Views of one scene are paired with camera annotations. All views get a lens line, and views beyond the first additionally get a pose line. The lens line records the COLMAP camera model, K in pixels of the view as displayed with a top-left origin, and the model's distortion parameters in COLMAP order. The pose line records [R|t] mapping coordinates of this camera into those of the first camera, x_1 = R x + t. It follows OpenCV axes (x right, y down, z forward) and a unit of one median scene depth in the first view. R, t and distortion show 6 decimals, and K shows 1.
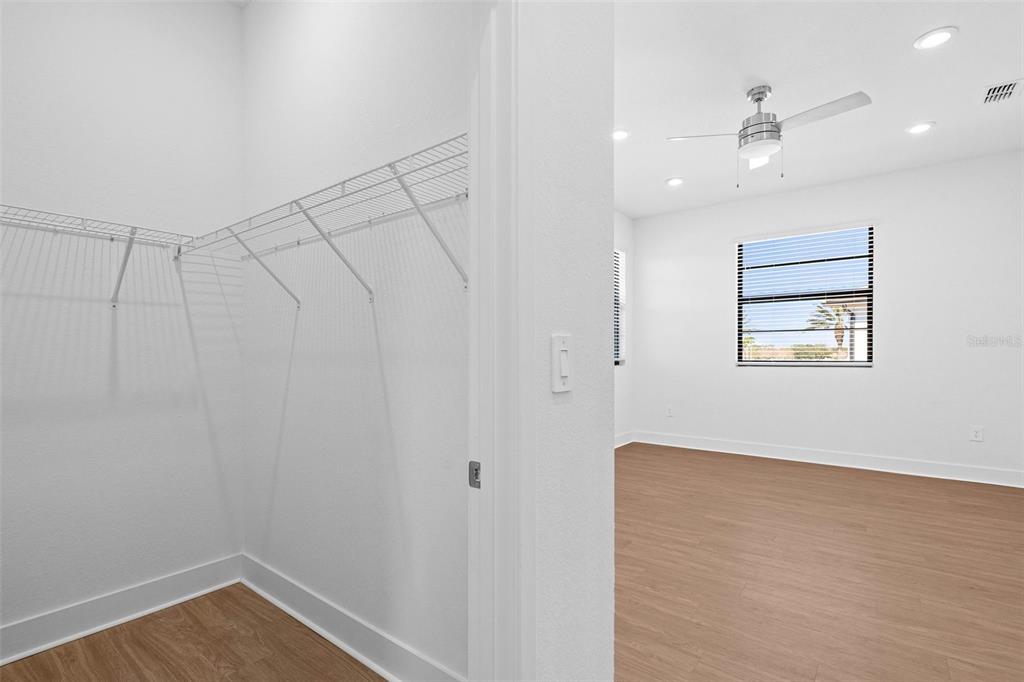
lens RADIAL K [[475.9, 0, 499.7], [0, 475.9, 354.8], [0, 0, 1]] dist [-0.000025, -0.000050]
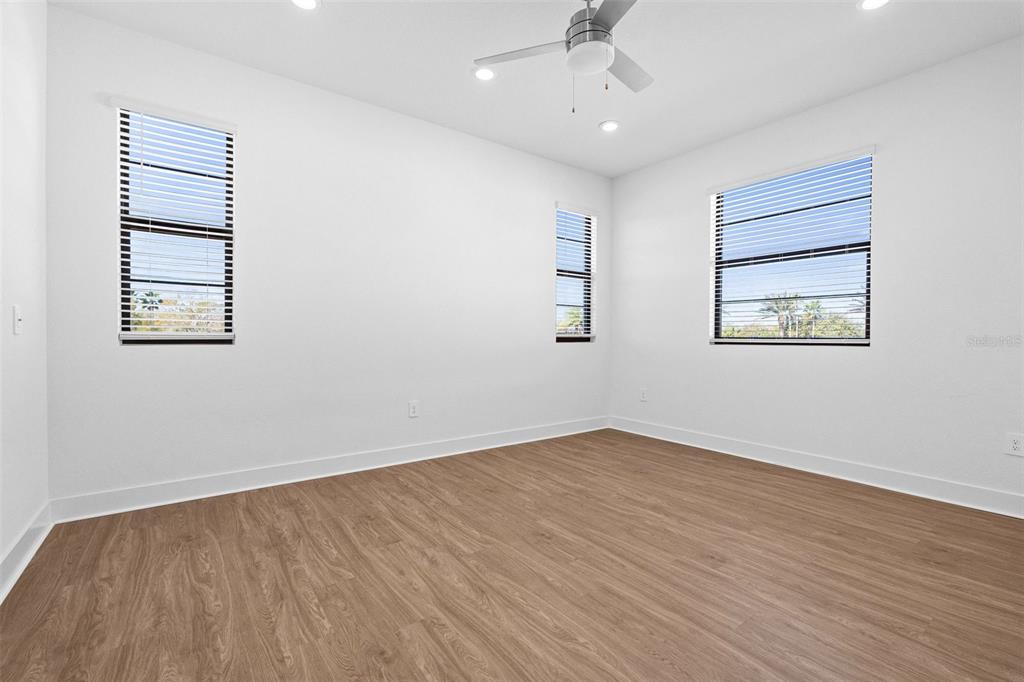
lens RADIAL K [[453.1, 0, 509.3], [0, 453.1, 337.5], [0, 0, 1]] dist [-0.002349, -0.000011]
pose [[0.963281, 0.007607, -0.268387, 0.486916], [-0.007615, 0.999970, 0.001012, 0.020049], [0.268387, 0.001069, 0.963311, 0.196800]]
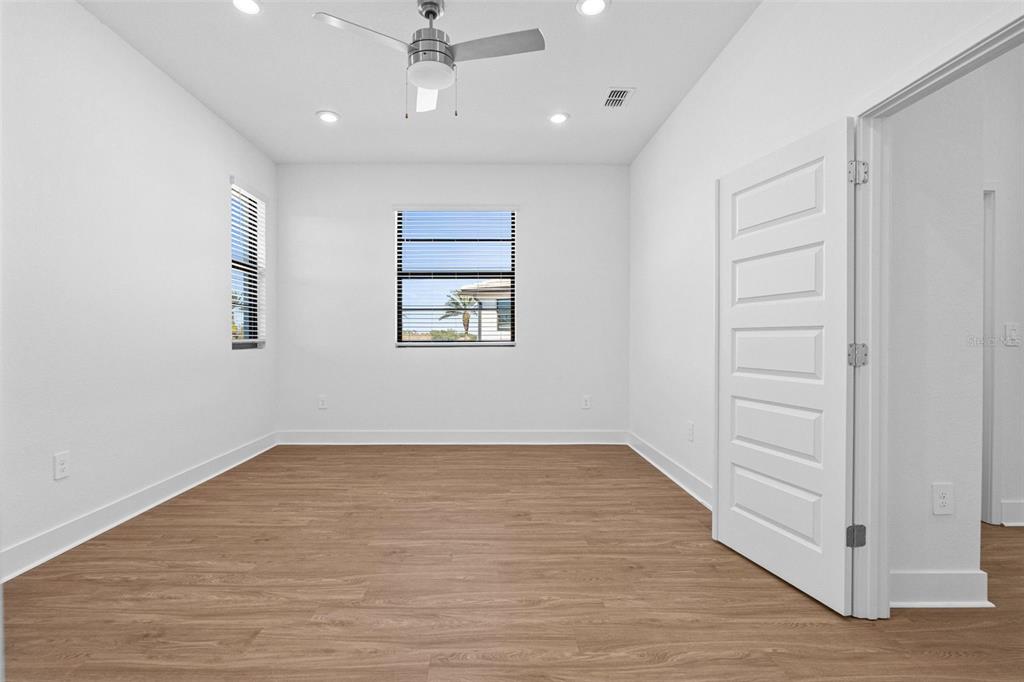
lens RADIAL K [[480.1, 0, 487.3], [0, 480.1, 339.5], [0, 0, 1]] dist [-0.000315, 0.000191]
pose [[0.783079, -0.002726, 0.621917, 0.087921], [0.003227, 0.999995, 0.000320, 0.012771], [-0.621914, 0.001756, 0.783083, 0.237320]]
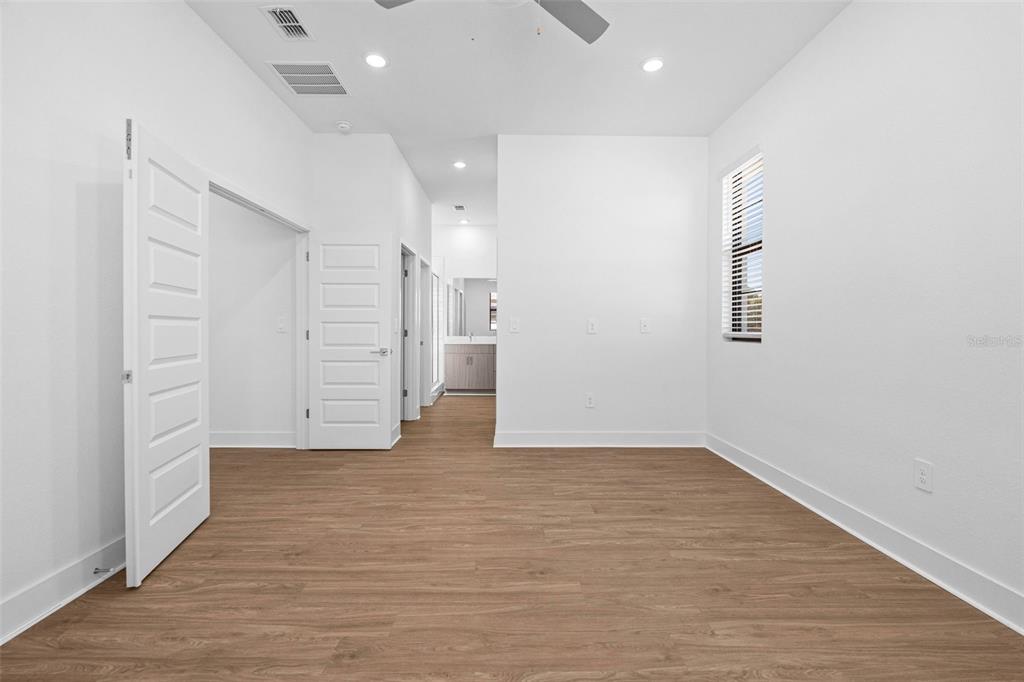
lens RADIAL K [[433.5, 0, 512.0], [0, 433.5, 341.0], [0, 0, 1]] dist [-0.002652, -0.000237]
pose [[-0.767177, 0.014558, -0.641270, 0.698972], [-0.006290, 0.999524, 0.030217, 0.010580], [0.641404, 0.027216, -0.766720, 1.122206]]
